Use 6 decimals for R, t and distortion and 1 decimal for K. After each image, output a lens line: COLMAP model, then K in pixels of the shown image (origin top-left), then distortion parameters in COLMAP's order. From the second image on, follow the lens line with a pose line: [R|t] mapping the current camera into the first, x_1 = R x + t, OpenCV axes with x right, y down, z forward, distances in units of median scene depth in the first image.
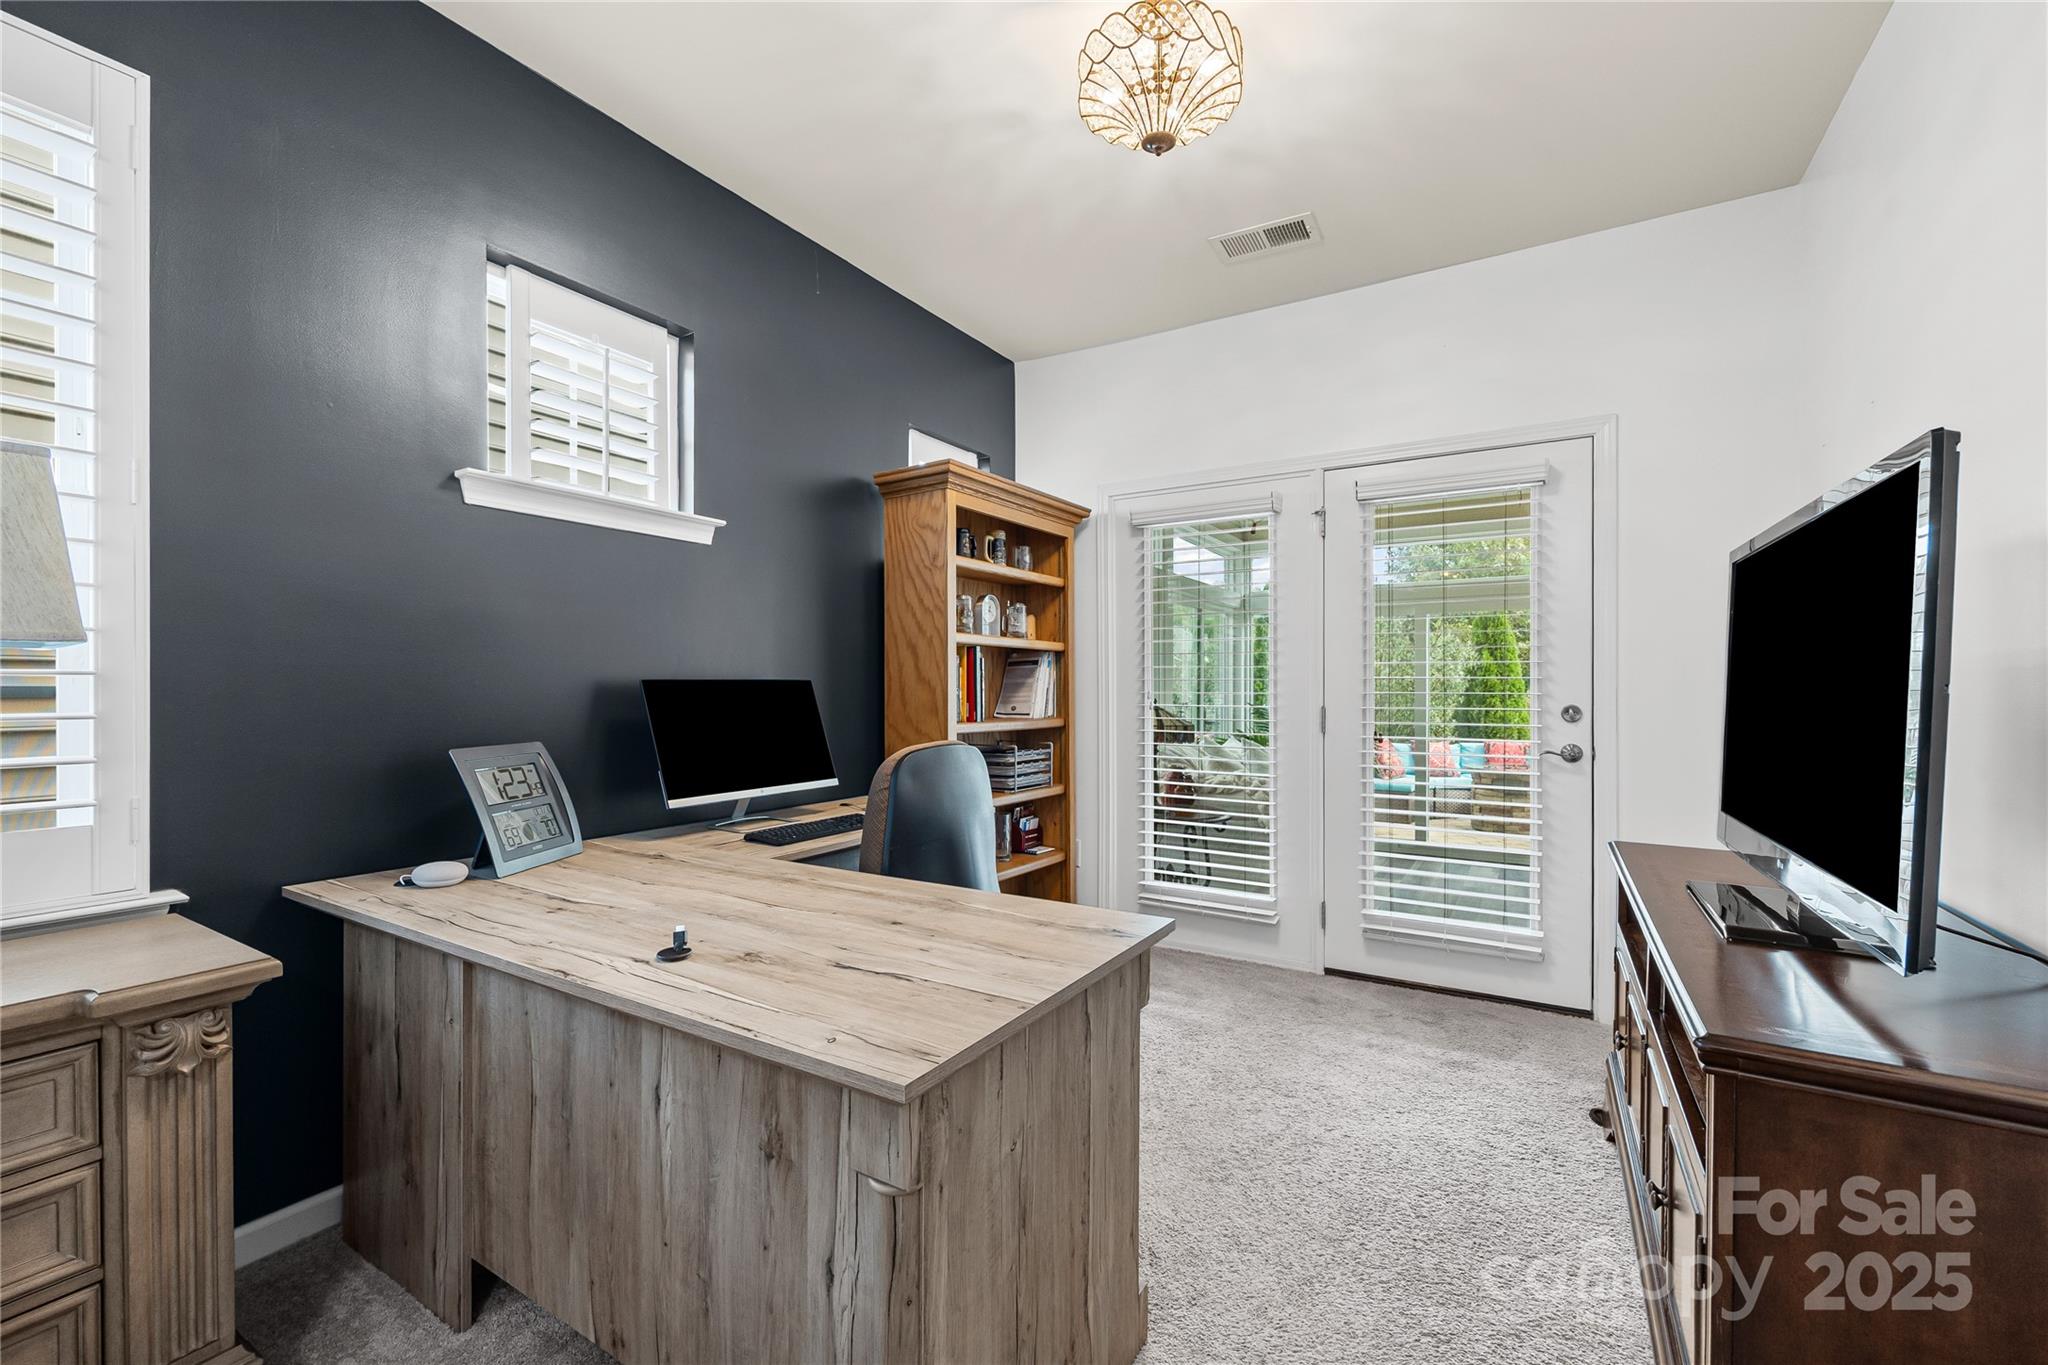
lens RADIAL K [[834.2, 0, 1018.9], [0, 834.2, 693.3], [0, 0, 1]] dist [-0.003358, 0.000642]
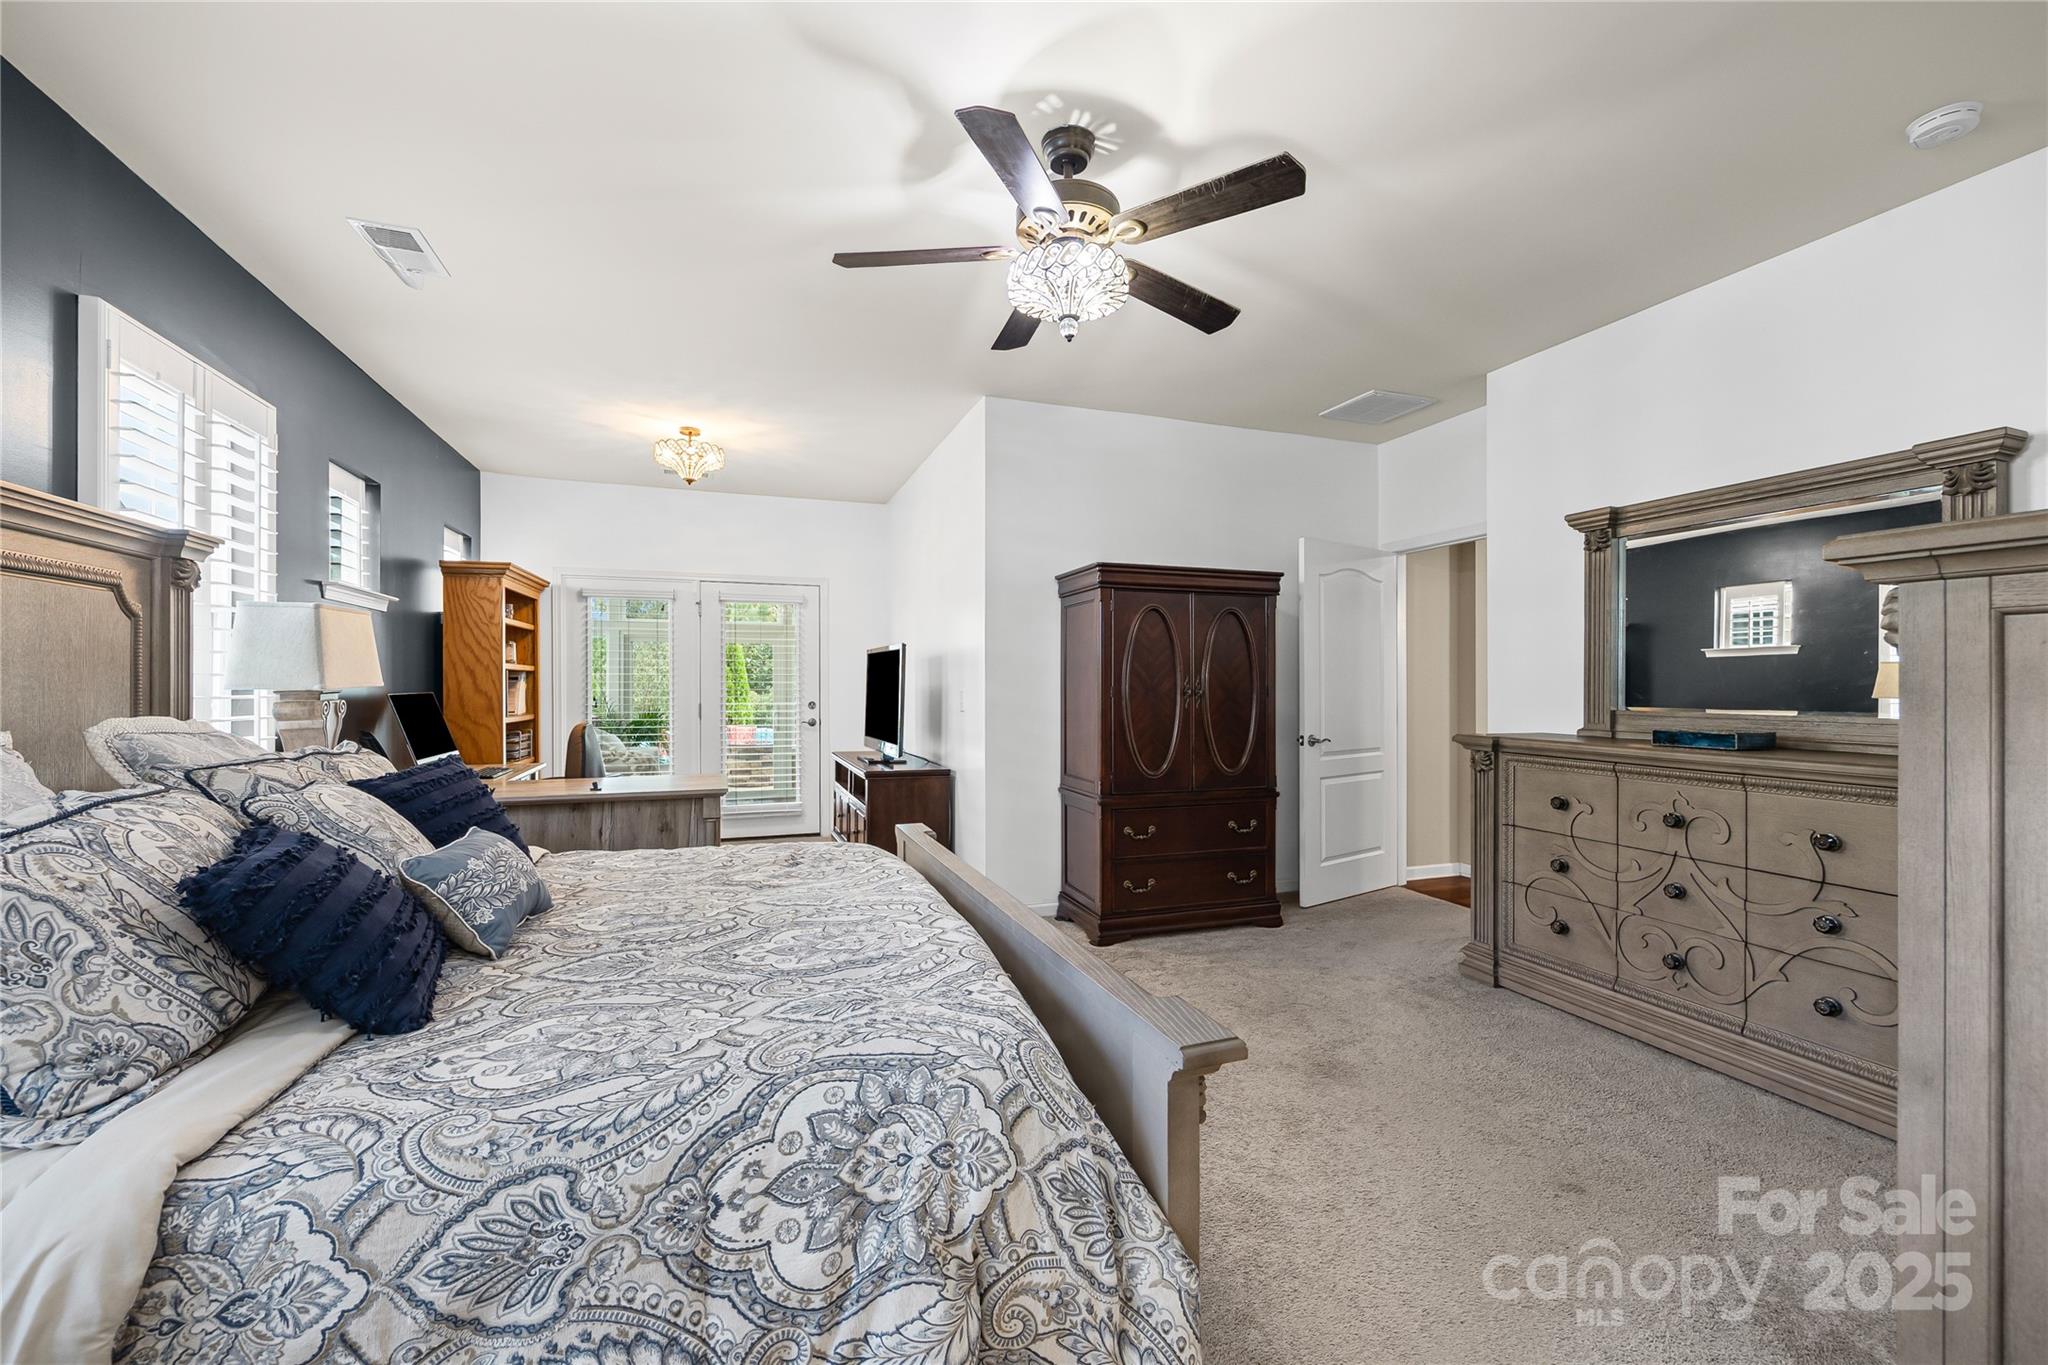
lens RADIAL K [[834.2, 0, 1060.7], [0, 834.2, 684.5], [0, 0, 1]] dist [-0.003358, 0.000642]
pose [[0.590077, 0.001593, 0.807345, -0.685206], [0.005897, 0.999963, -0.006284, -0.011595], [-0.807325, 0.008469, 0.590046, -0.790317]]
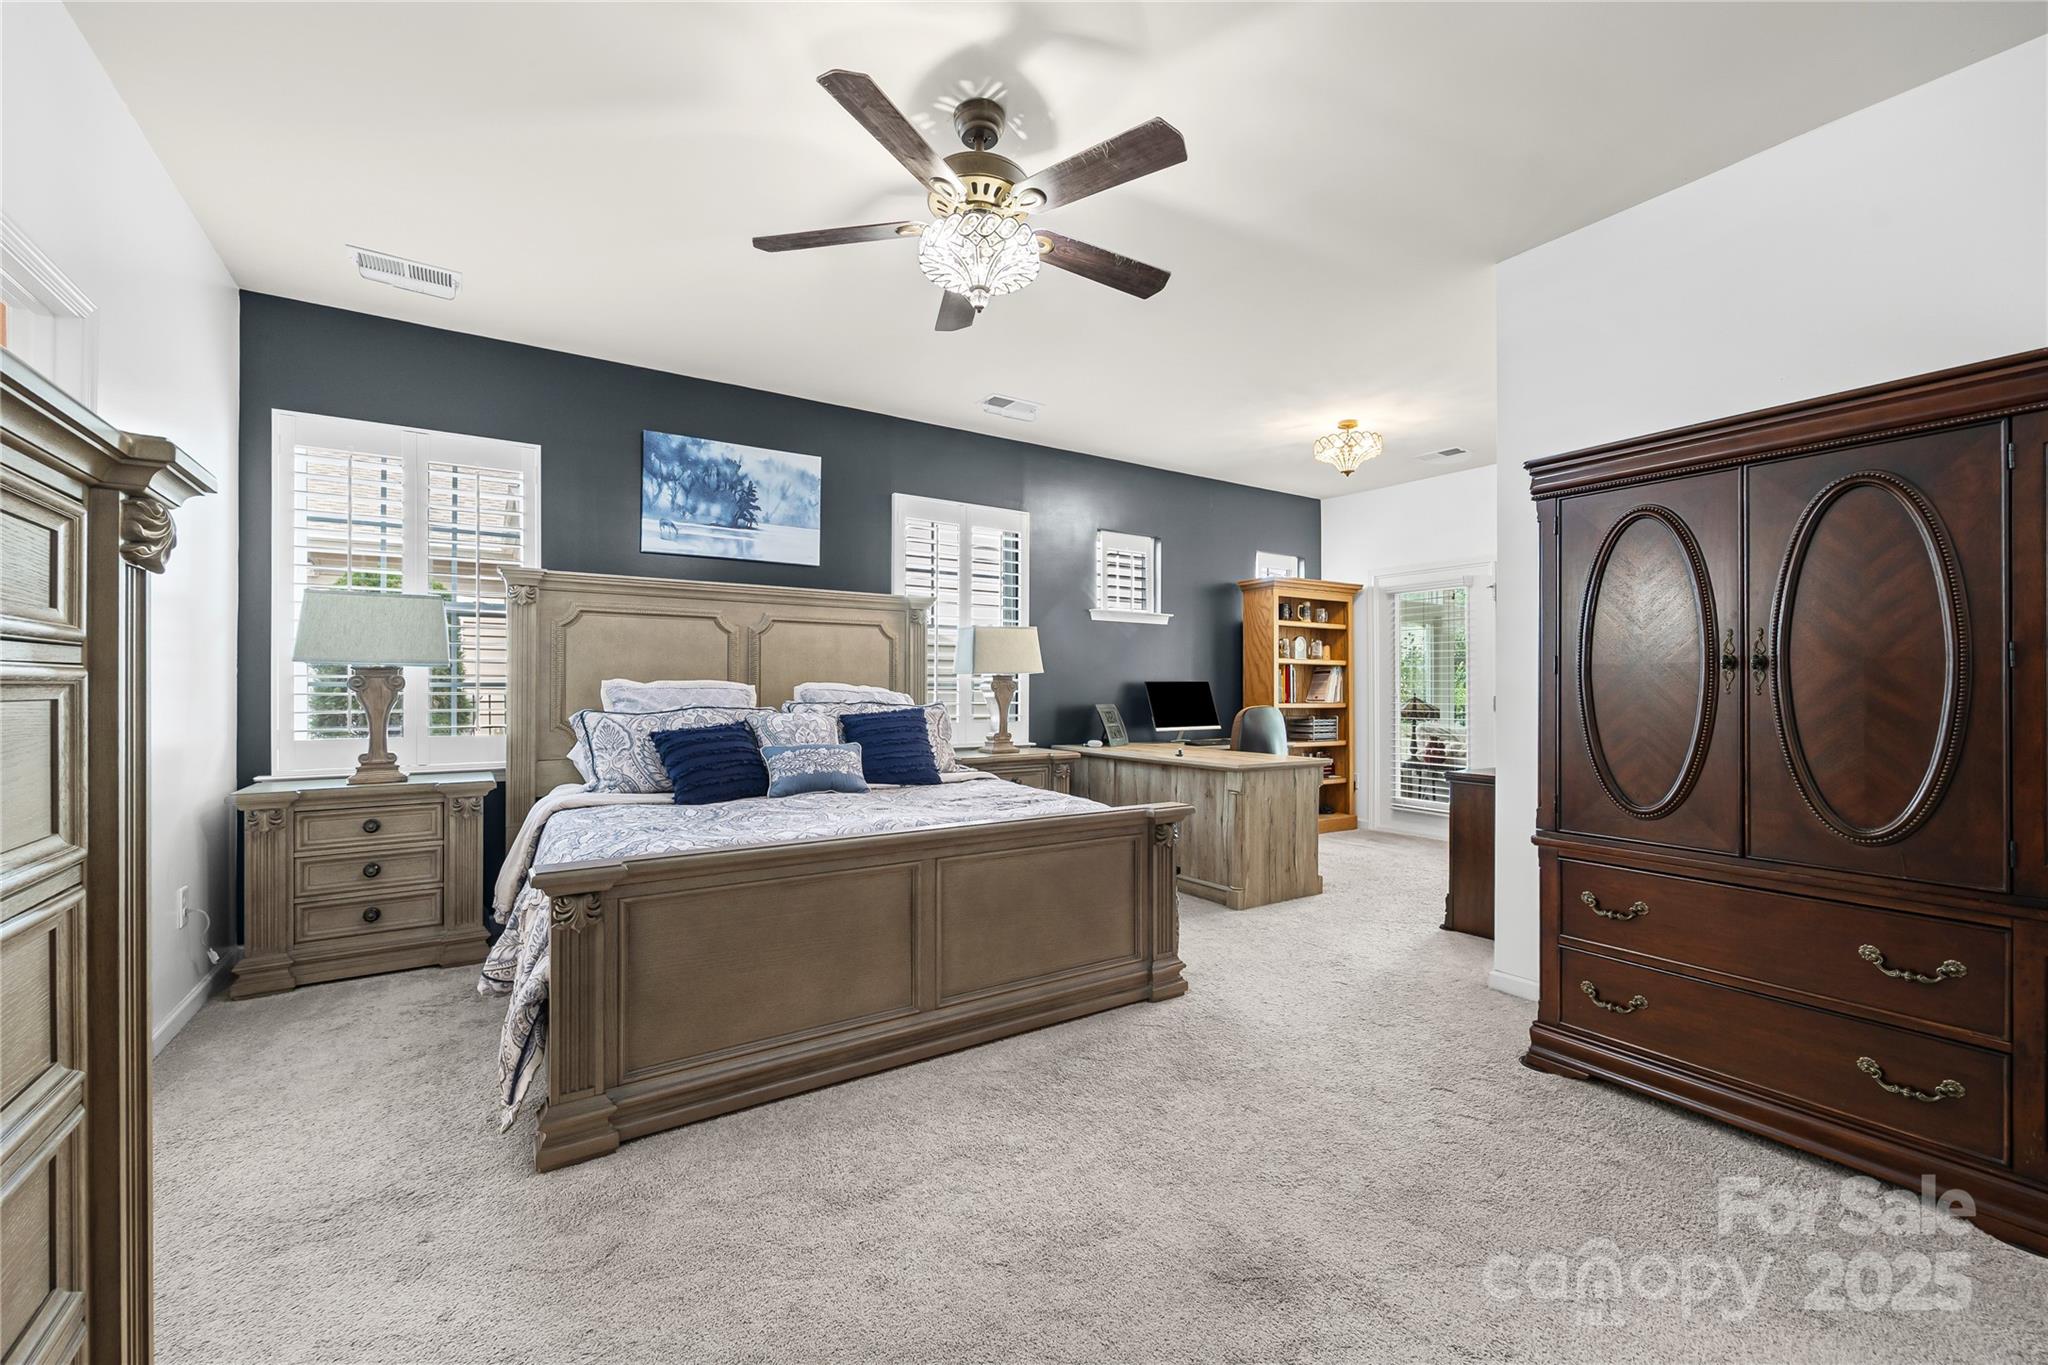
lens RADIAL K [[834.2, 0, 1029.5], [0, 834.2, 695.1], [0, 0, 1]] dist [-0.003358, 0.000642]
pose [[0.909021, 0.001132, -0.416749, 0.198690], [-0.003386, 0.999983, -0.004669, 0.025513], [0.416737, 0.005655, 0.909009, -0.996407]]
